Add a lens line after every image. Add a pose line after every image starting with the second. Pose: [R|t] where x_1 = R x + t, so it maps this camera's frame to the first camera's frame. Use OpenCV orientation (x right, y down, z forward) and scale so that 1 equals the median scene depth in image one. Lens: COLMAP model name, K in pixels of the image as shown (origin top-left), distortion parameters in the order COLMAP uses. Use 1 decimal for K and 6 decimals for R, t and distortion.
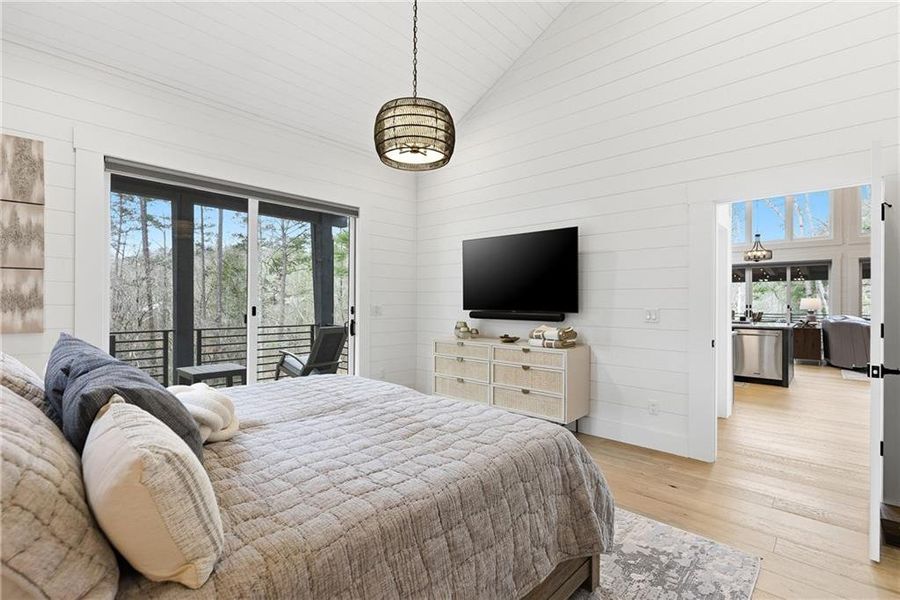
lens RADIAL K [[407.5, 0, 450.0], [0, 407.5, 300.0], [0, 0, 1]] dist [-0.000892, -0.000612]
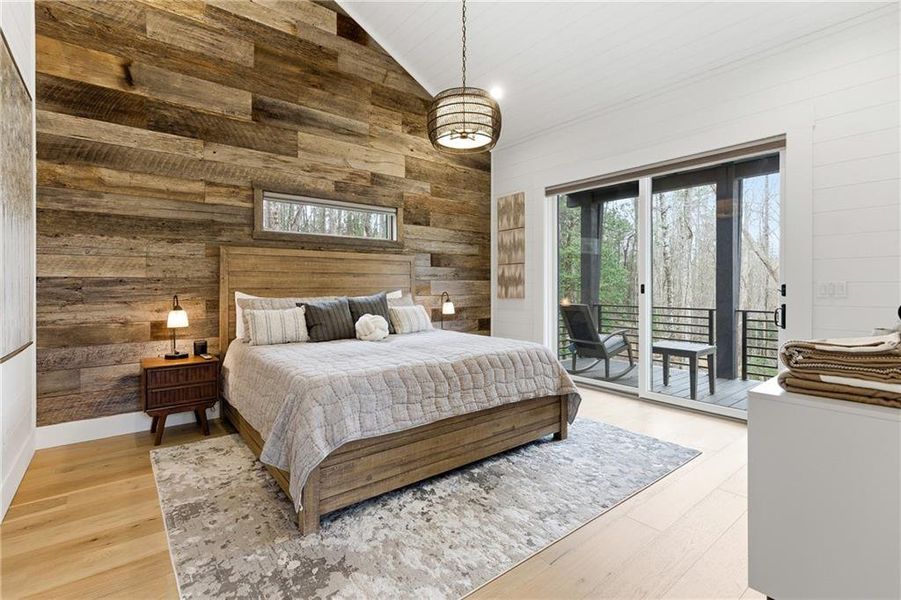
lens RADIAL K [[429.8, 0, 450.0], [0, 429.8, 287.7], [0, 0, 1]] dist [-0.004018, 0.000115]
pose [[-0.151864, 0.006775, -0.988378, 0.574215], [0.010742, 0.999929, 0.005204, 0.009054], [0.988343, -0.009827, -0.151926, 0.625437]]
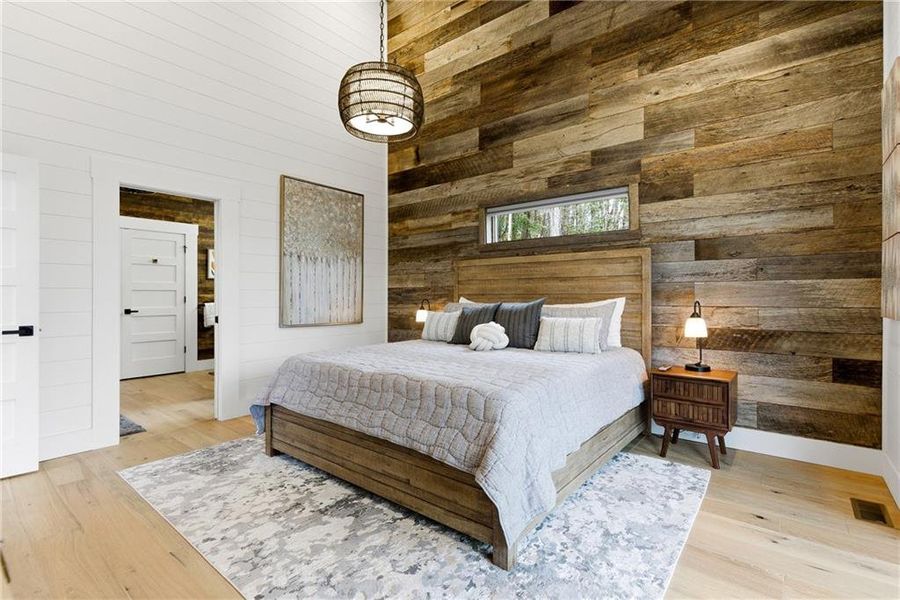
lens RADIAL K [[416.9, 0, 432.0], [0, 416.9, 296.9], [0, 0, 1]] dist [-0.001705, 0.000177]
pose [[-0.999216, 0.001074, -0.039581, -0.104413], [0.001437, 0.999957, -0.009143, 0.025163], [0.039569, -0.009192, -0.999175, 1.094754]]
